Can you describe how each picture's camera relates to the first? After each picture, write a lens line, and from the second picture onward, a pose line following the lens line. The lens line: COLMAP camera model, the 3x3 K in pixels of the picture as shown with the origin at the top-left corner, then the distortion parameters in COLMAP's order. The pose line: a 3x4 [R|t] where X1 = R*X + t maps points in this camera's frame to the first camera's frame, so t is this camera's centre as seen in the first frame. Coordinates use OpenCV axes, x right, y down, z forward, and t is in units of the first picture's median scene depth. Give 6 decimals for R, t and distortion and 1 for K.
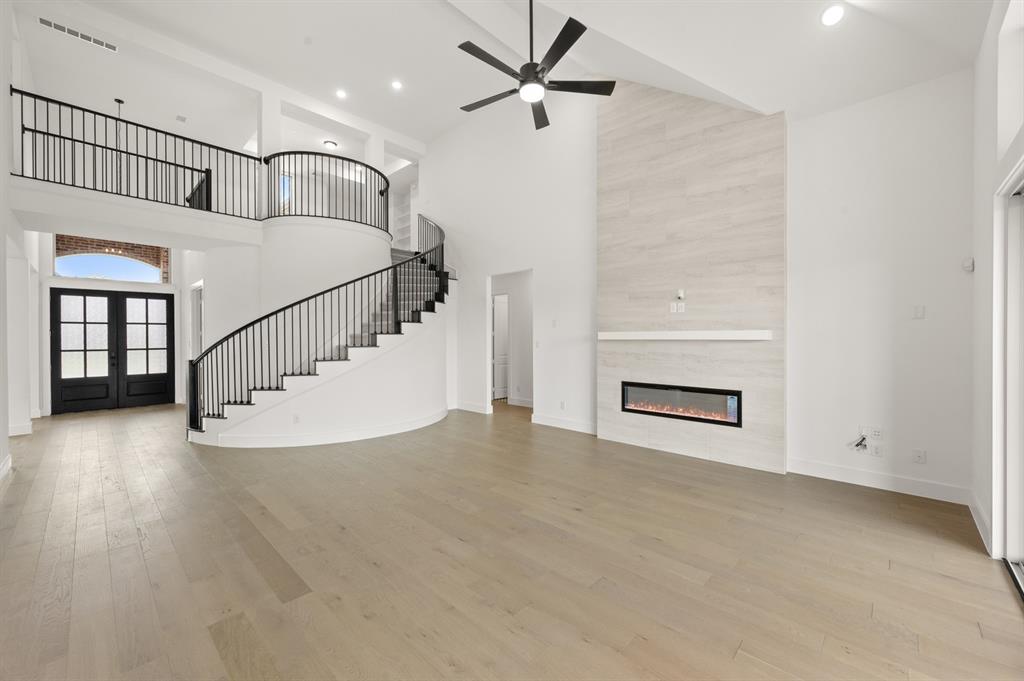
lens RADIAL K [[401.5, 0, 517.7], [0, 401.5, 336.1], [0, 0, 1]] dist [0.000851, 0.000217]
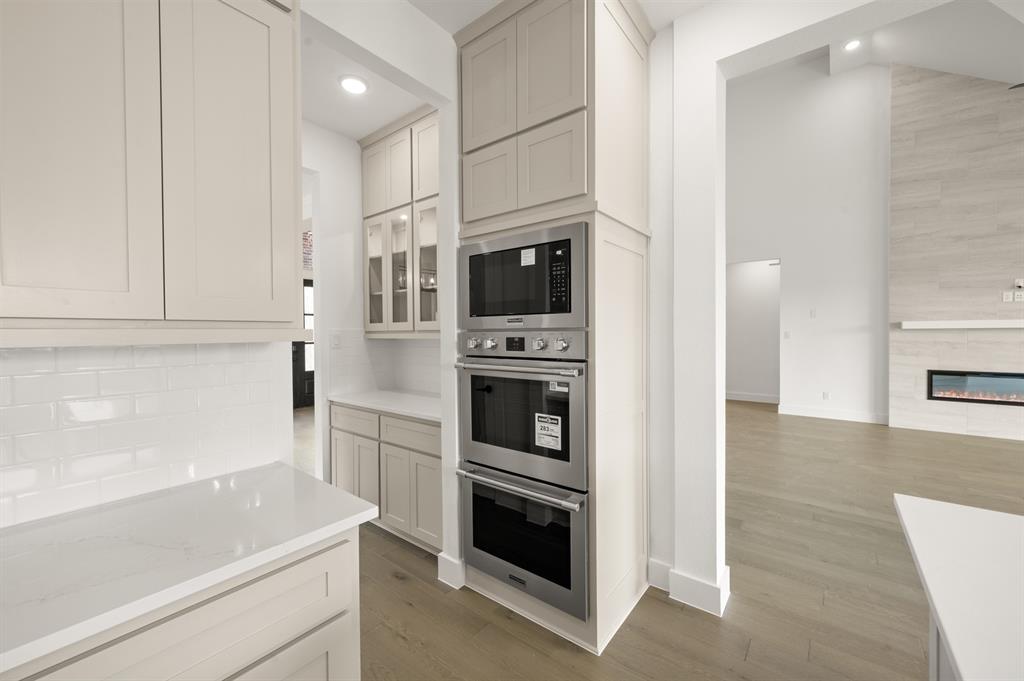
lens RADIAL K [[401.5, 0, 517.7], [0, 401.5, 336.1], [0, 0, 1]] dist [0.000851, 0.000217]
pose [[0.995768, -0.002619, 0.091868, -0.865022], [0.002007, 0.999975, 0.006758, 0.018756], [-0.091883, -0.006545, 0.995748, 0.087278]]
